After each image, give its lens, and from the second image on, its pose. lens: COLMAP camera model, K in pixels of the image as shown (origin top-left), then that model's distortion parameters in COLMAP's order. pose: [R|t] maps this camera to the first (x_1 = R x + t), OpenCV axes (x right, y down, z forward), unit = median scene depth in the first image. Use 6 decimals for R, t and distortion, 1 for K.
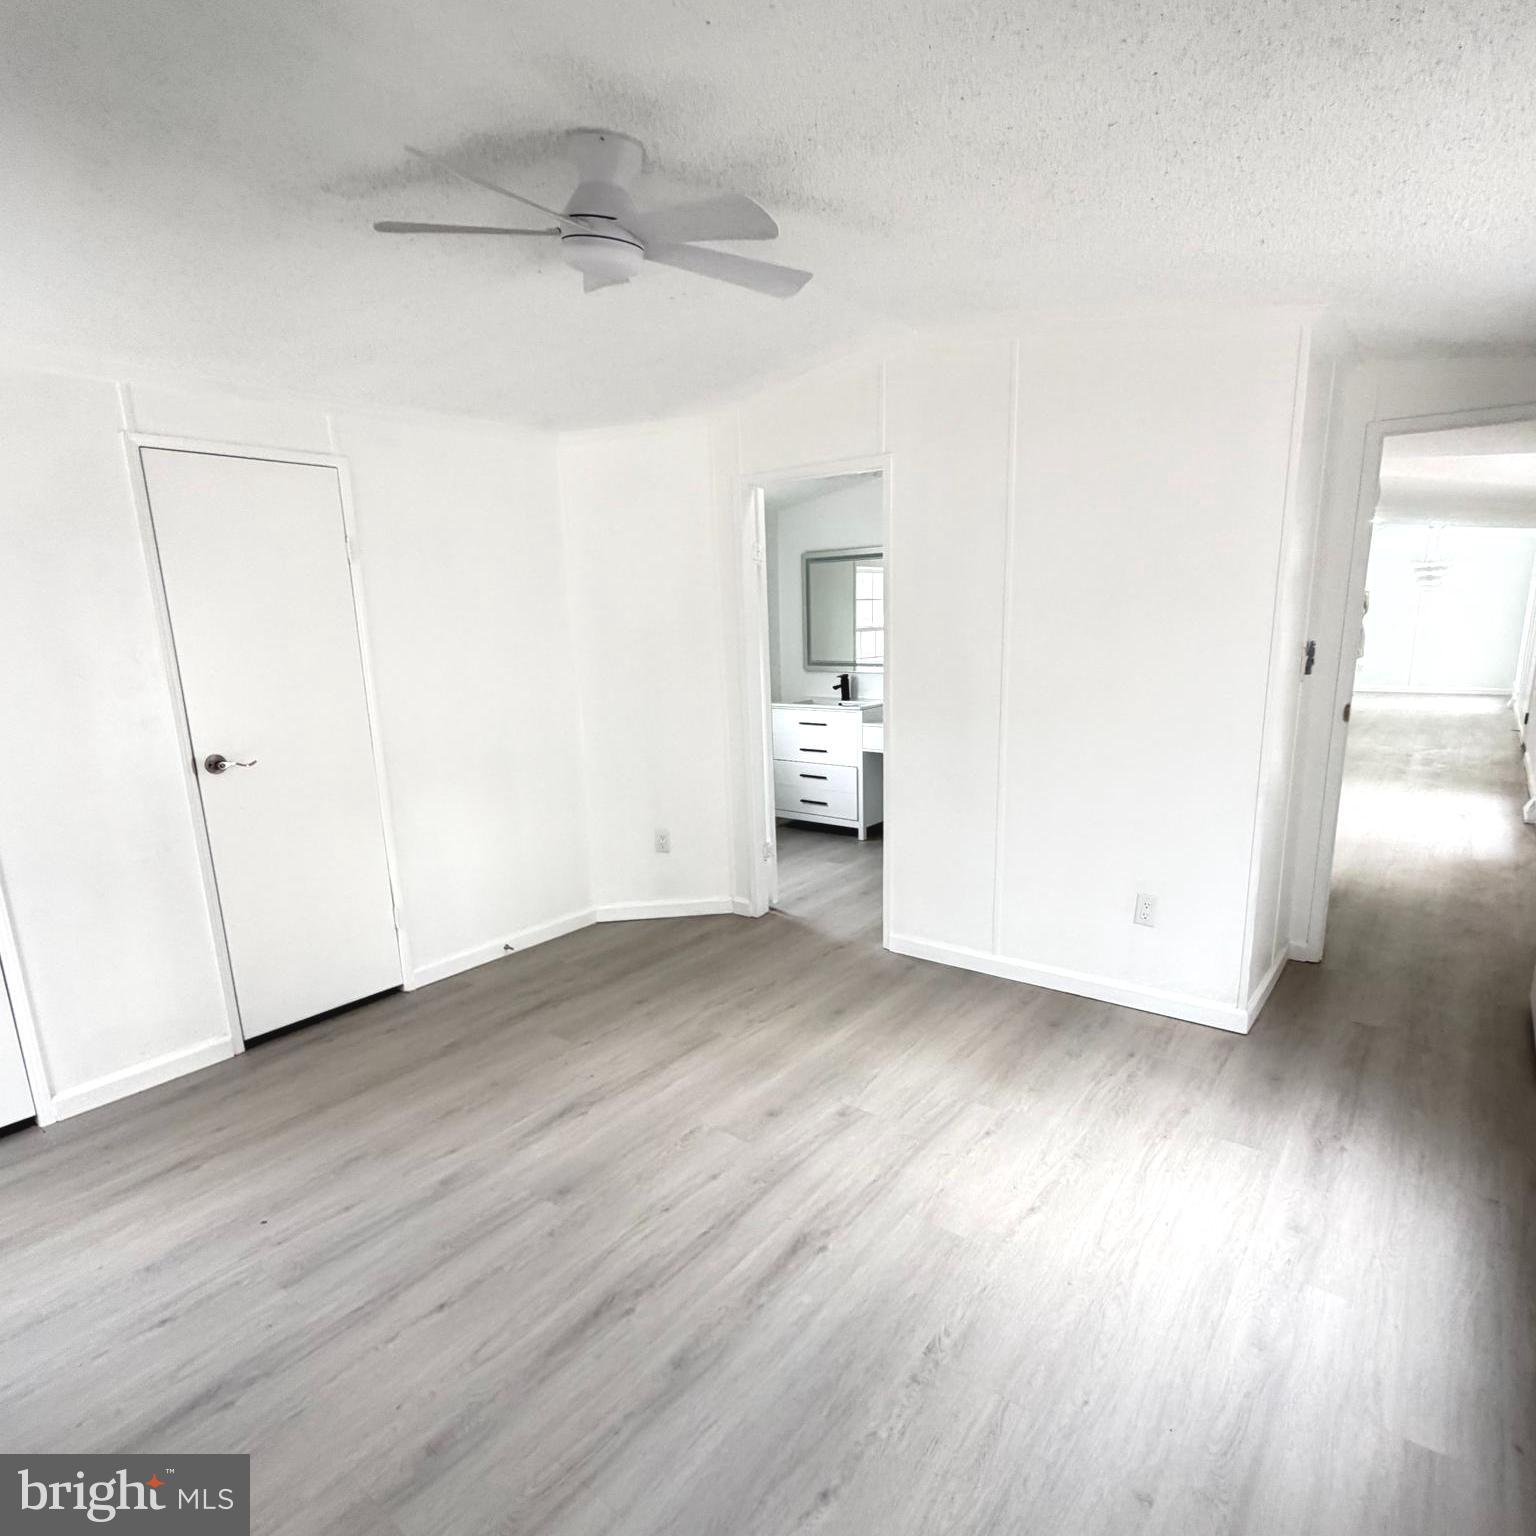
lens RADIAL K [[891.5, 0, 802.4], [0, 891.5, 738.9], [0, 0, 1]] dist [-0.003532, 0.000613]
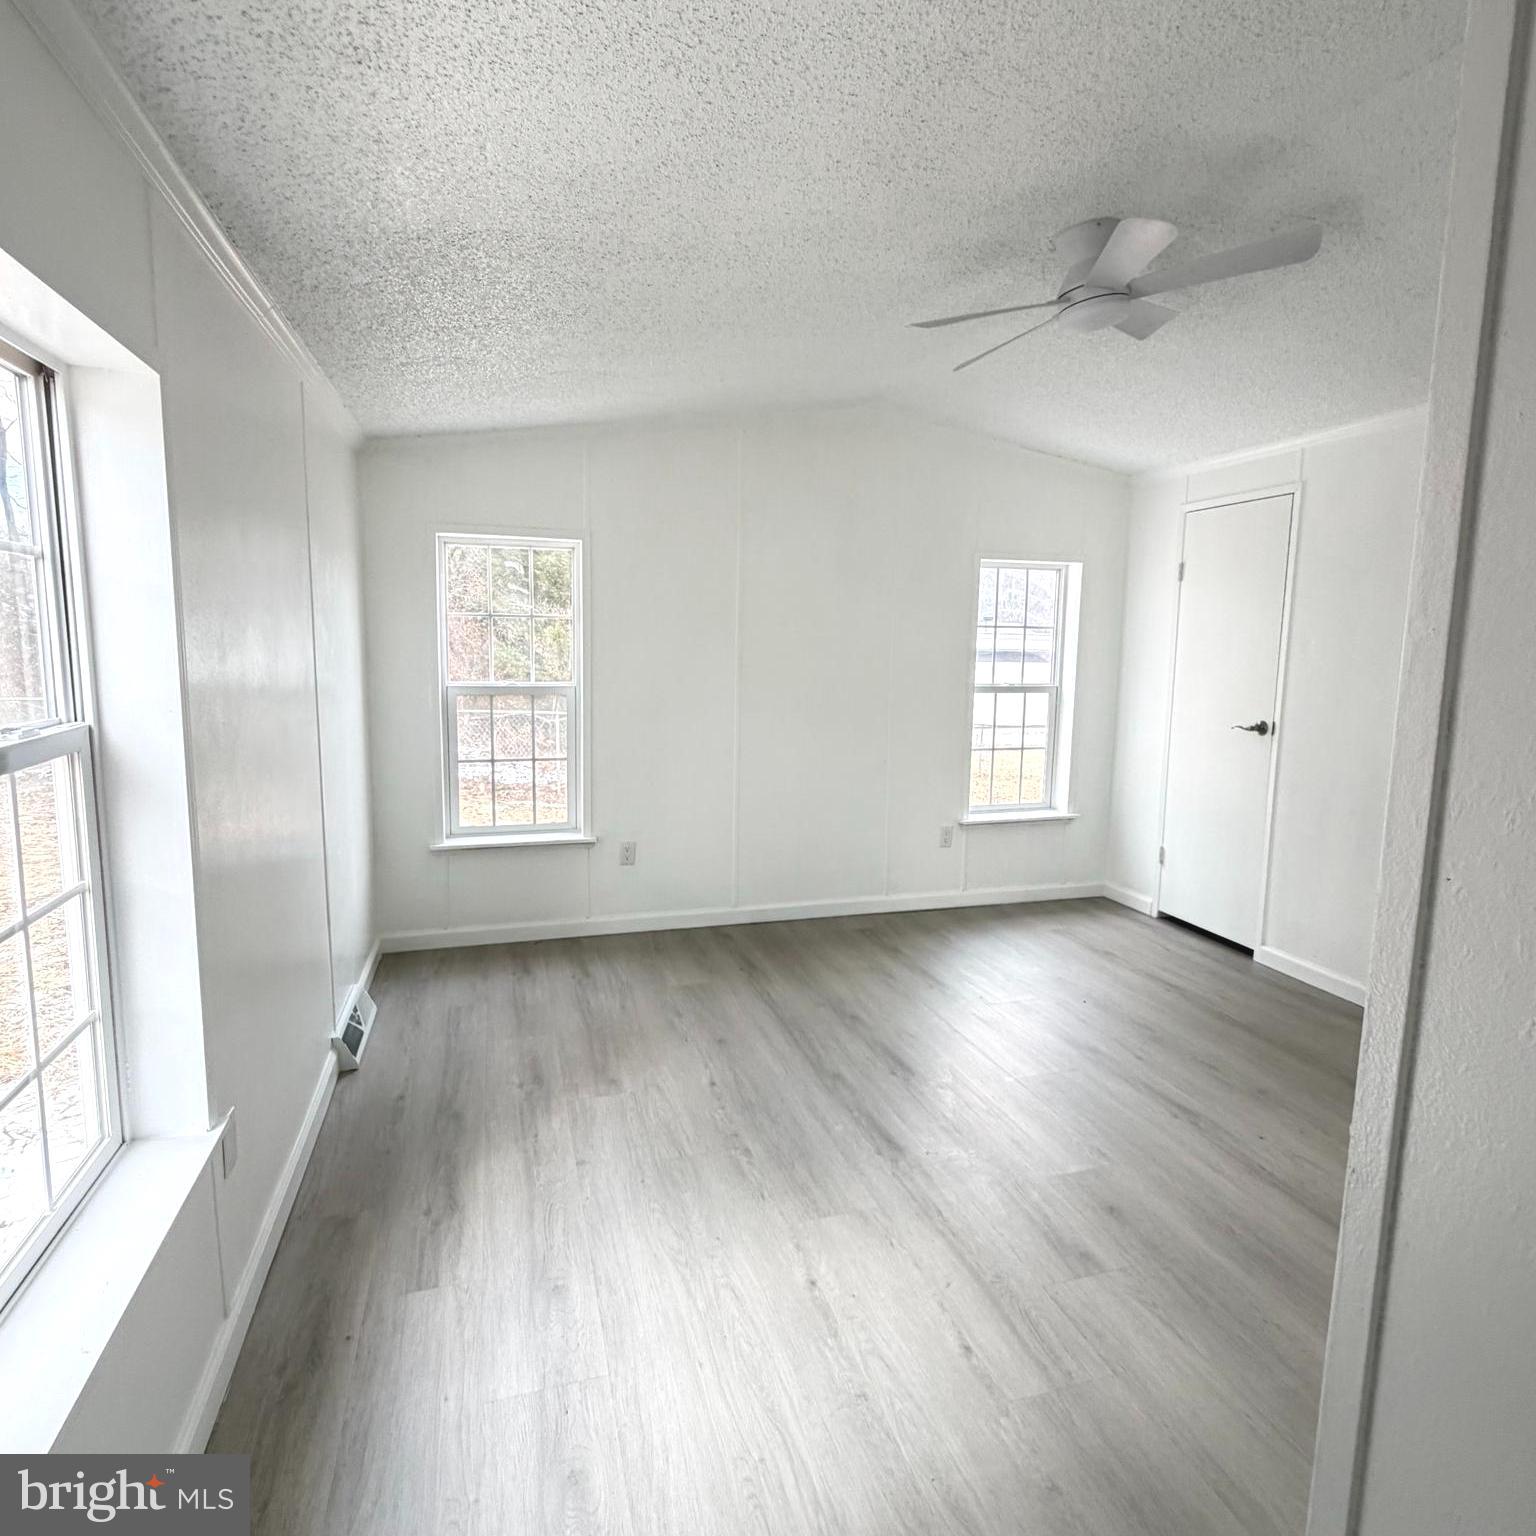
lens RADIAL K [[891.5, 0, 771.5], [0, 891.5, 766.4], [0, 0, 1]] dist [-0.003532, 0.000613]
pose [[-0.586886, 0.131987, -0.798839, 0.985630], [-0.109595, 0.964594, 0.239890, -0.184180], [0.802218, 0.228337, -0.551642, 1.434032]]
